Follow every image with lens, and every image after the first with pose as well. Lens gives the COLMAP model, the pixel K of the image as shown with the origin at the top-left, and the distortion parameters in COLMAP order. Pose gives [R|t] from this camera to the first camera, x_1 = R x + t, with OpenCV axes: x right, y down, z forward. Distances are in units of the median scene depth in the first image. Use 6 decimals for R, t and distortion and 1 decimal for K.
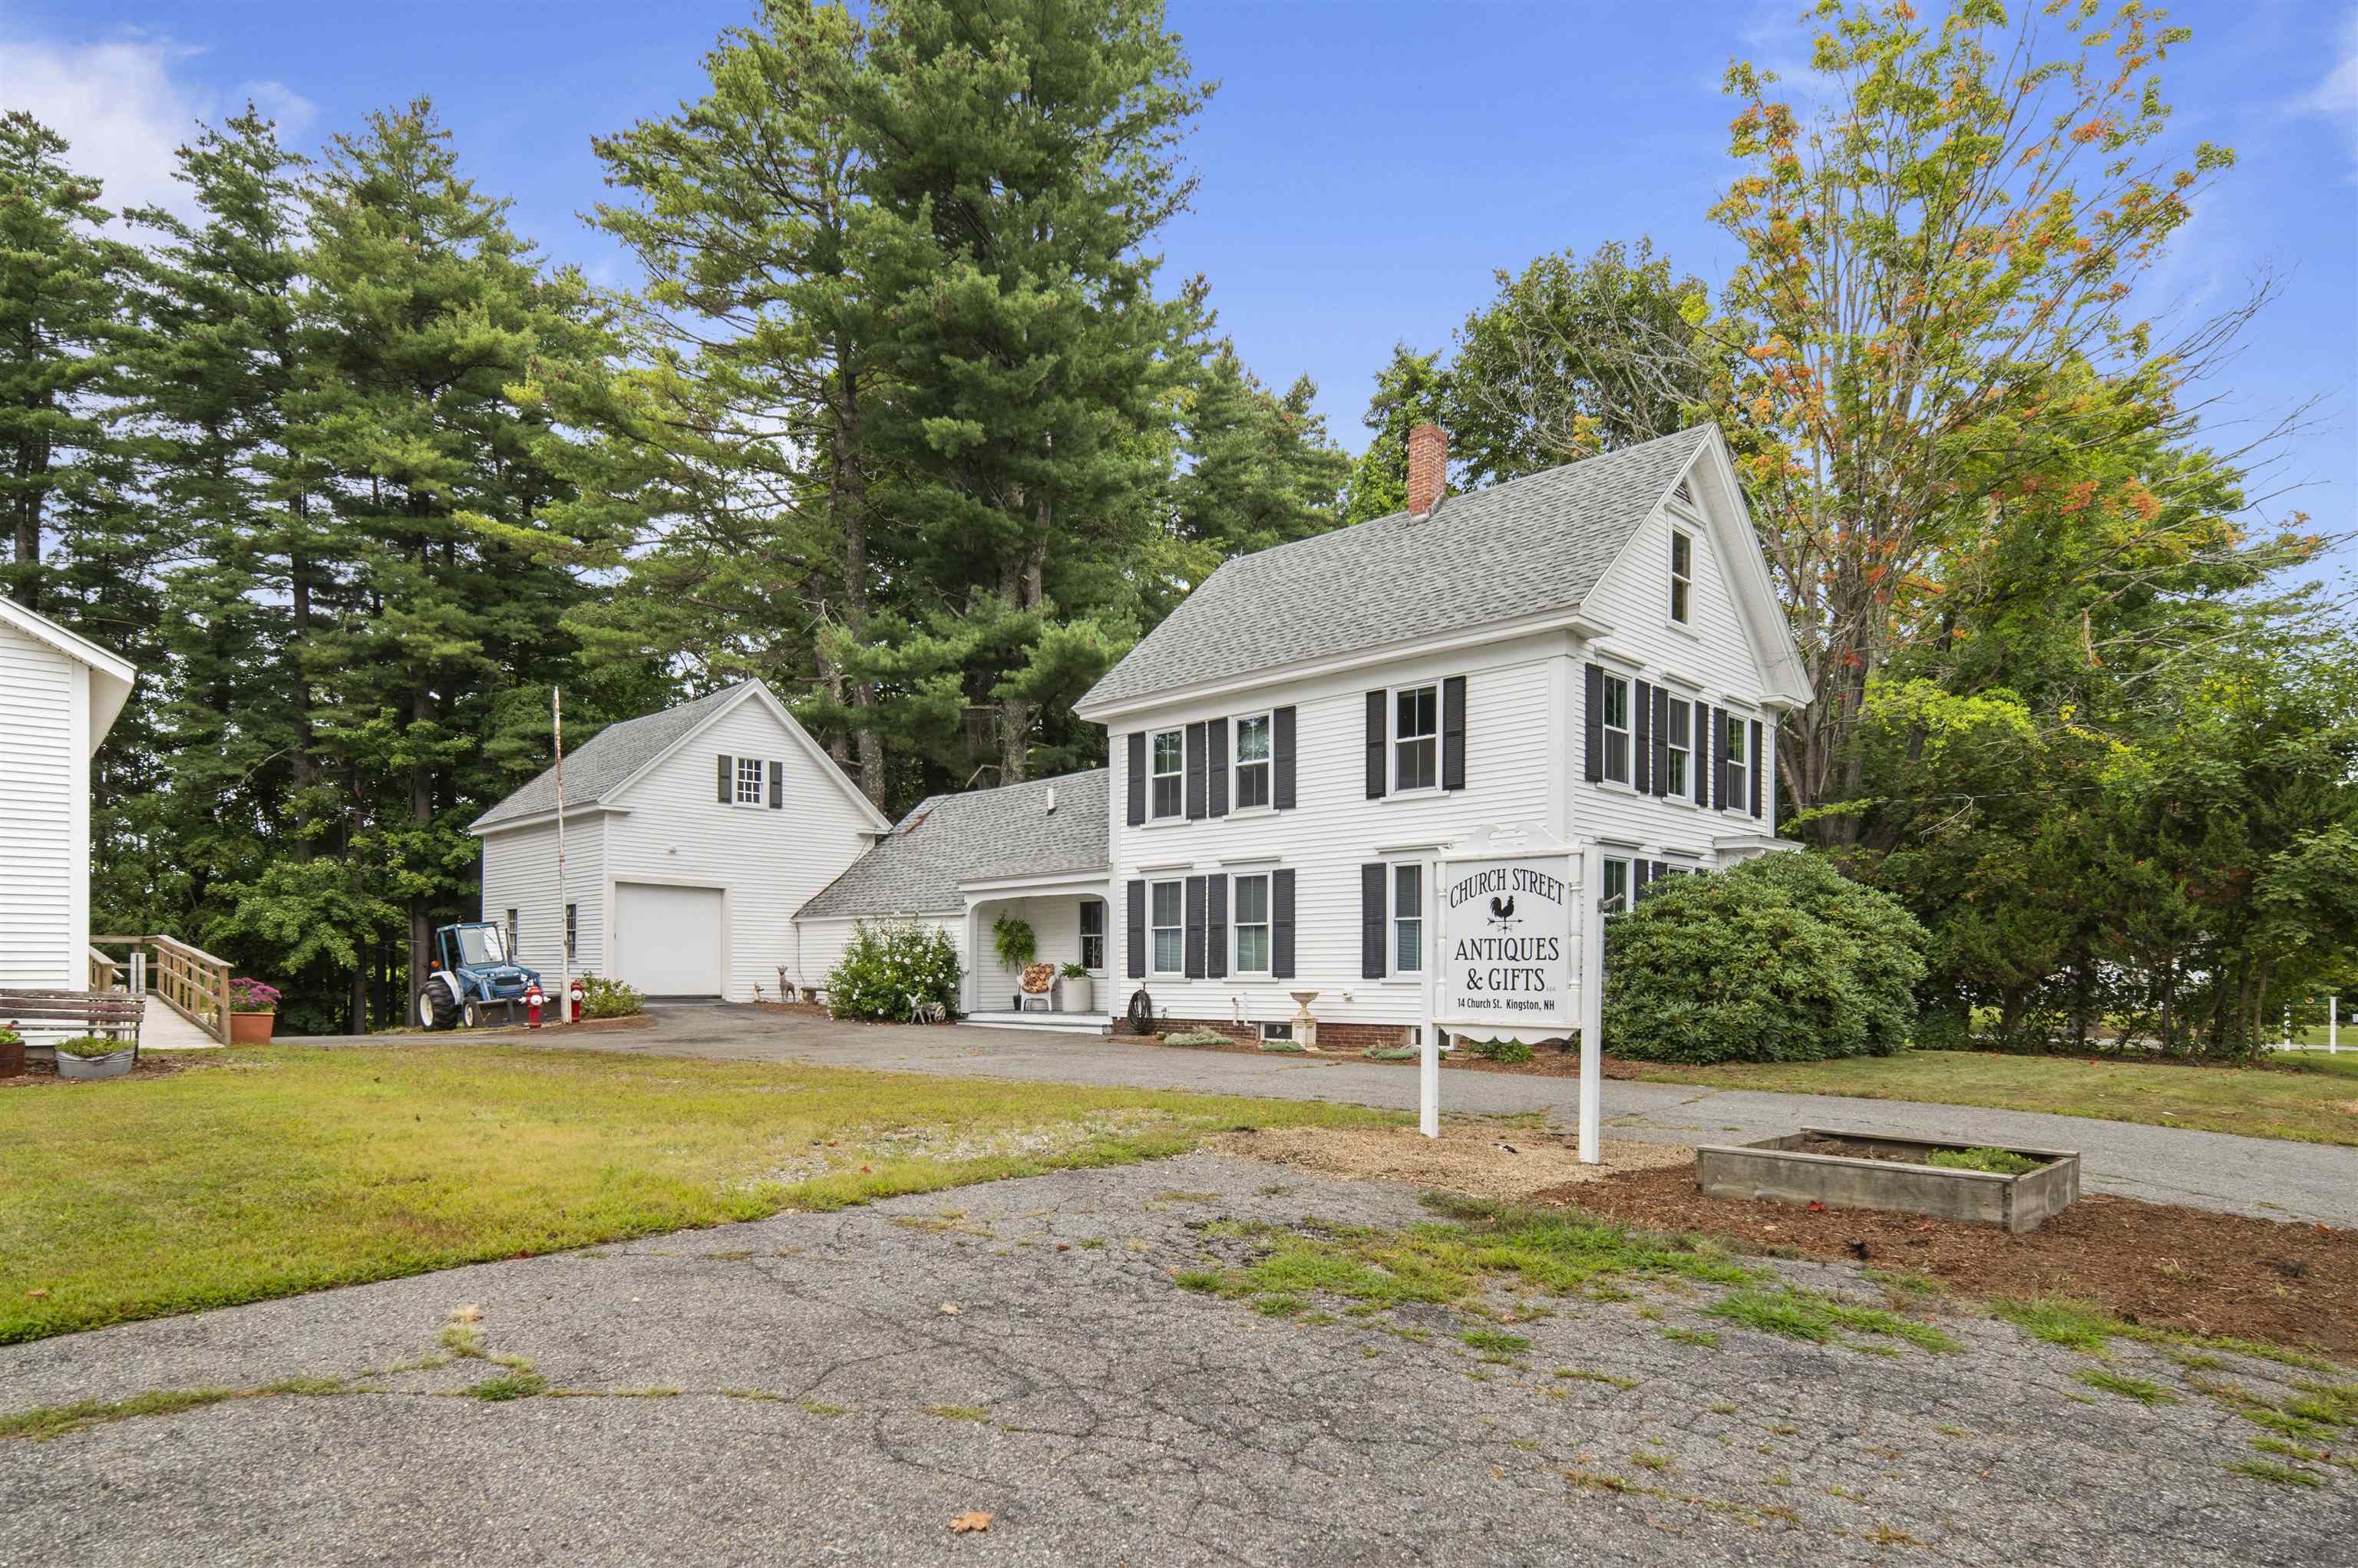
lens RADIAL K [[1368.7, 0, 1196.0], [0, 1368.7, 999.5], [0, 0, 1]] dist [0.008991, -0.003955]
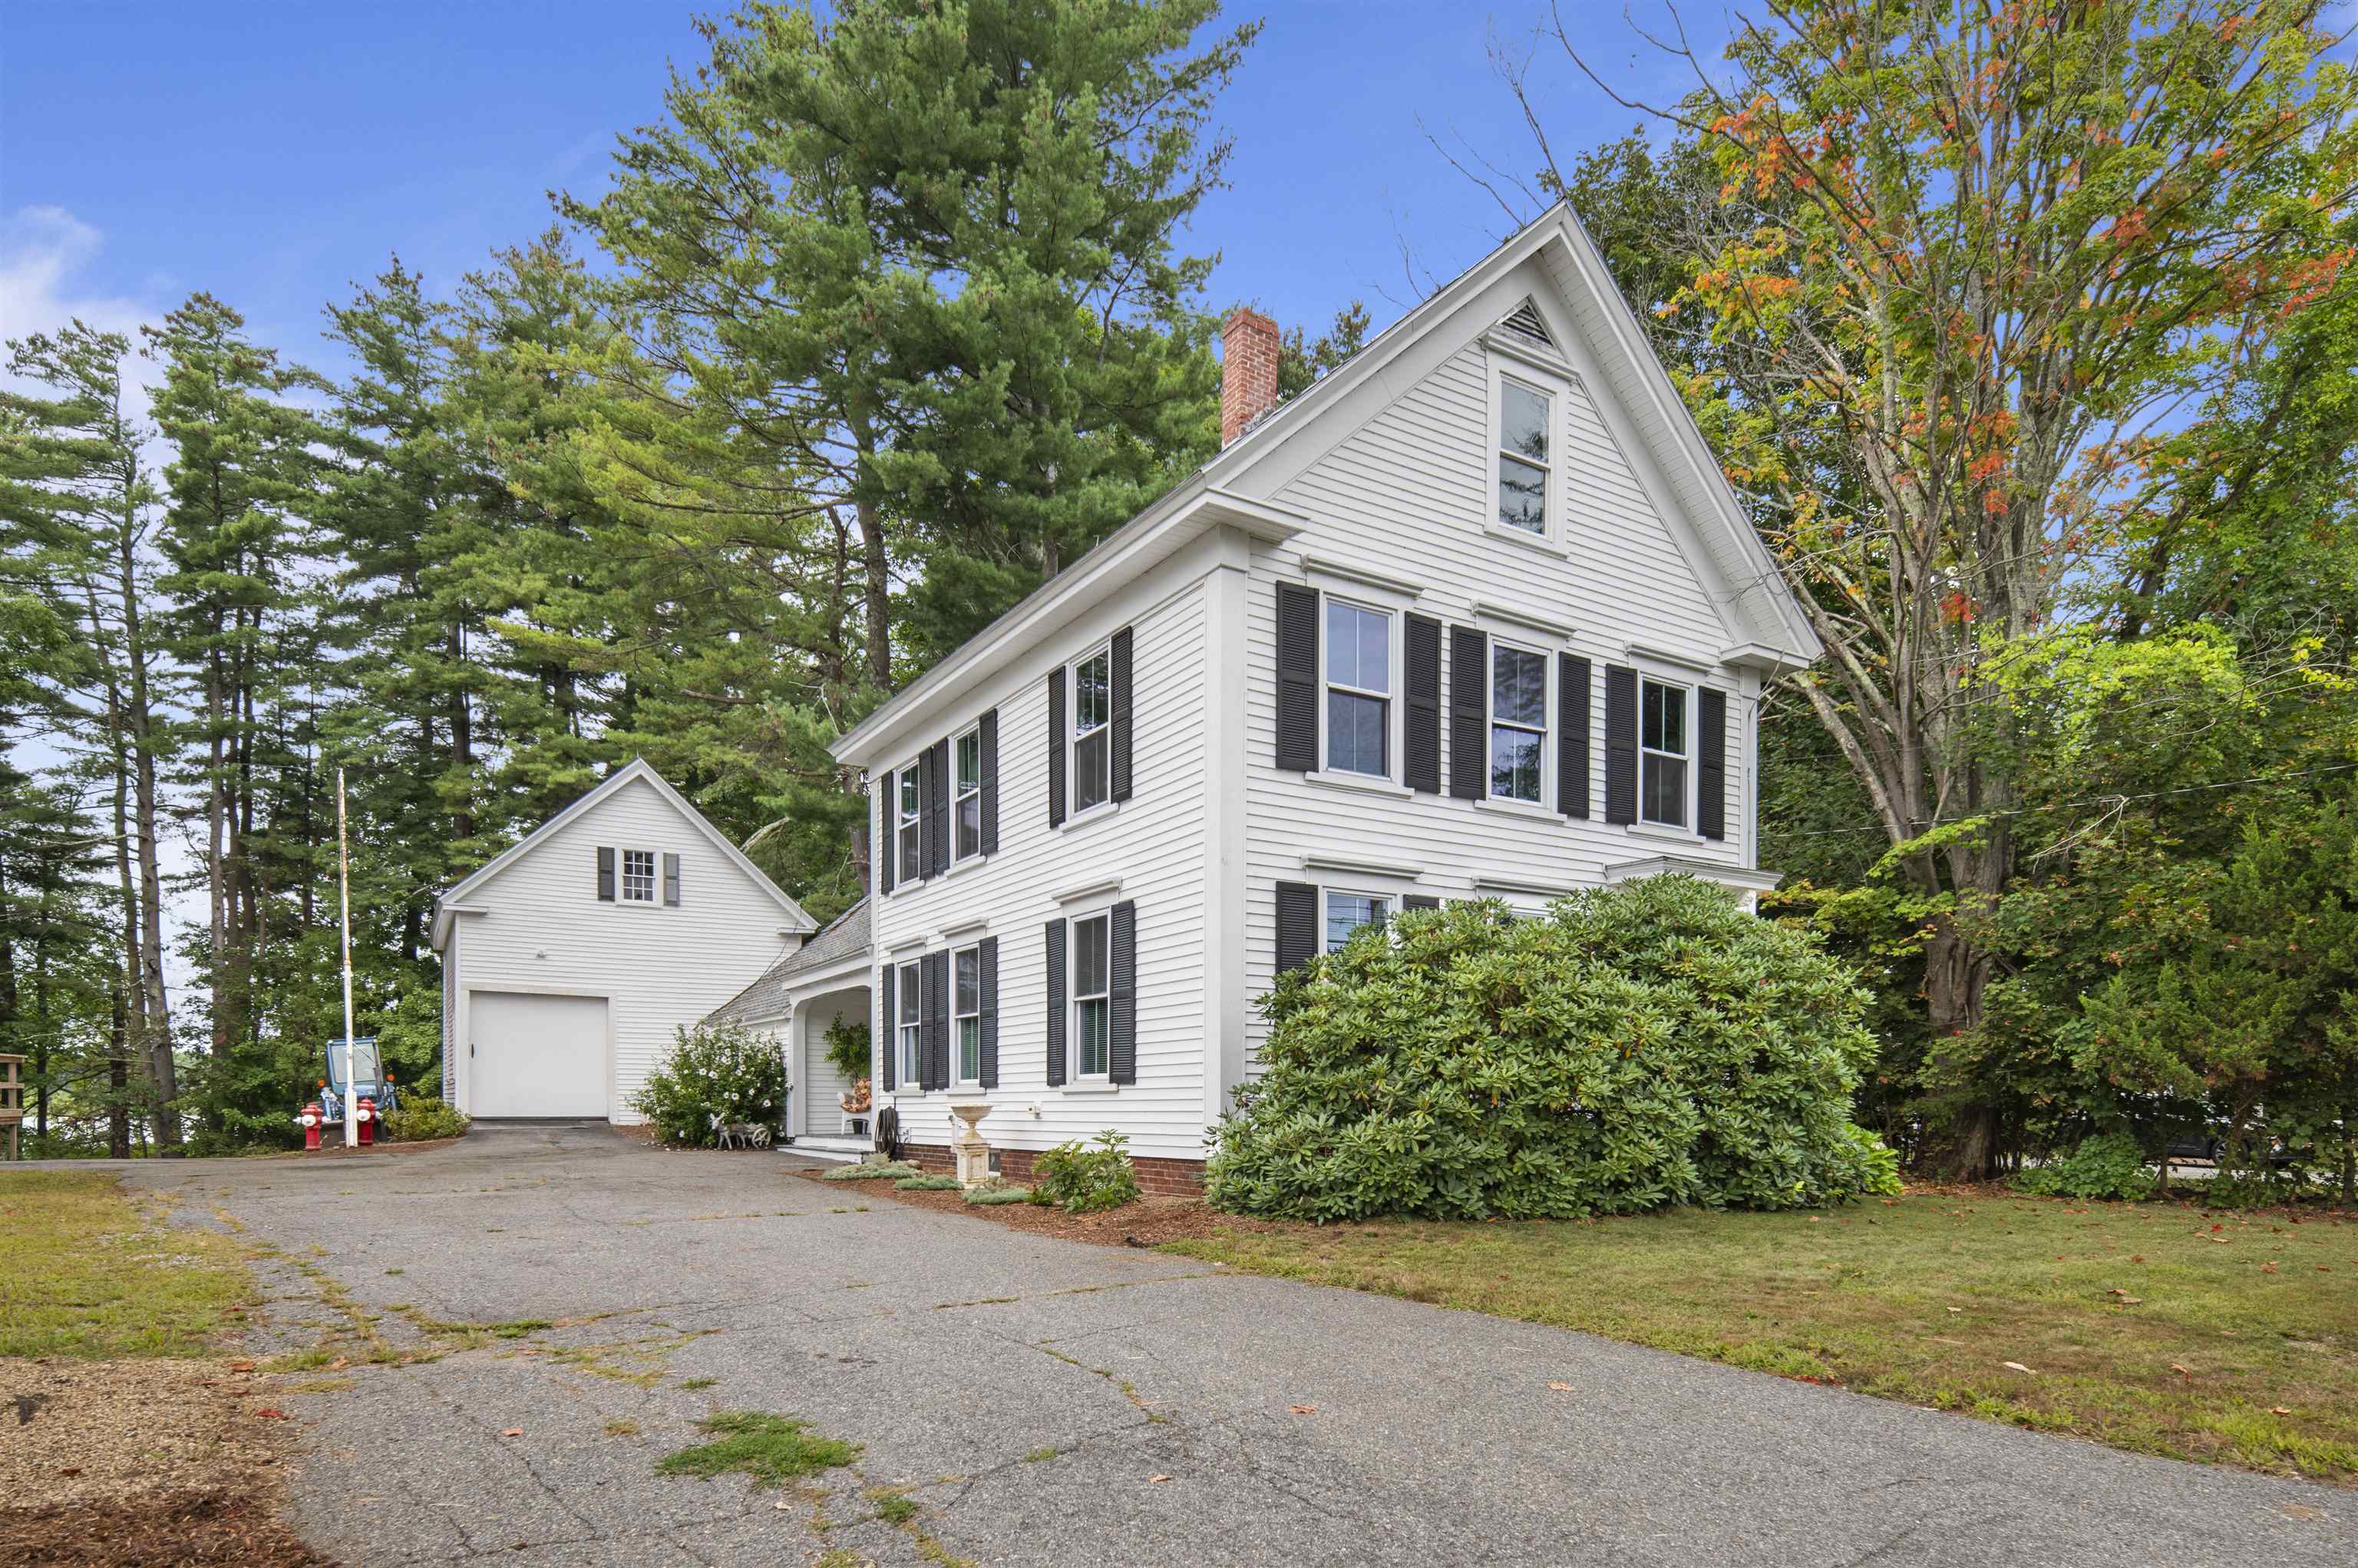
lens RADIAL K [[1382.0, 0, 1171.9], [0, 1382.0, 1146.0], [0, 0, 1]] dist [0.002919, 0.000042]
pose [[0.969474, 0.004625, -0.245150, 0.305772], [-0.001594, 0.999920, 0.012563, 0.005313], [0.245188, -0.011789, 0.969404, 0.283765]]
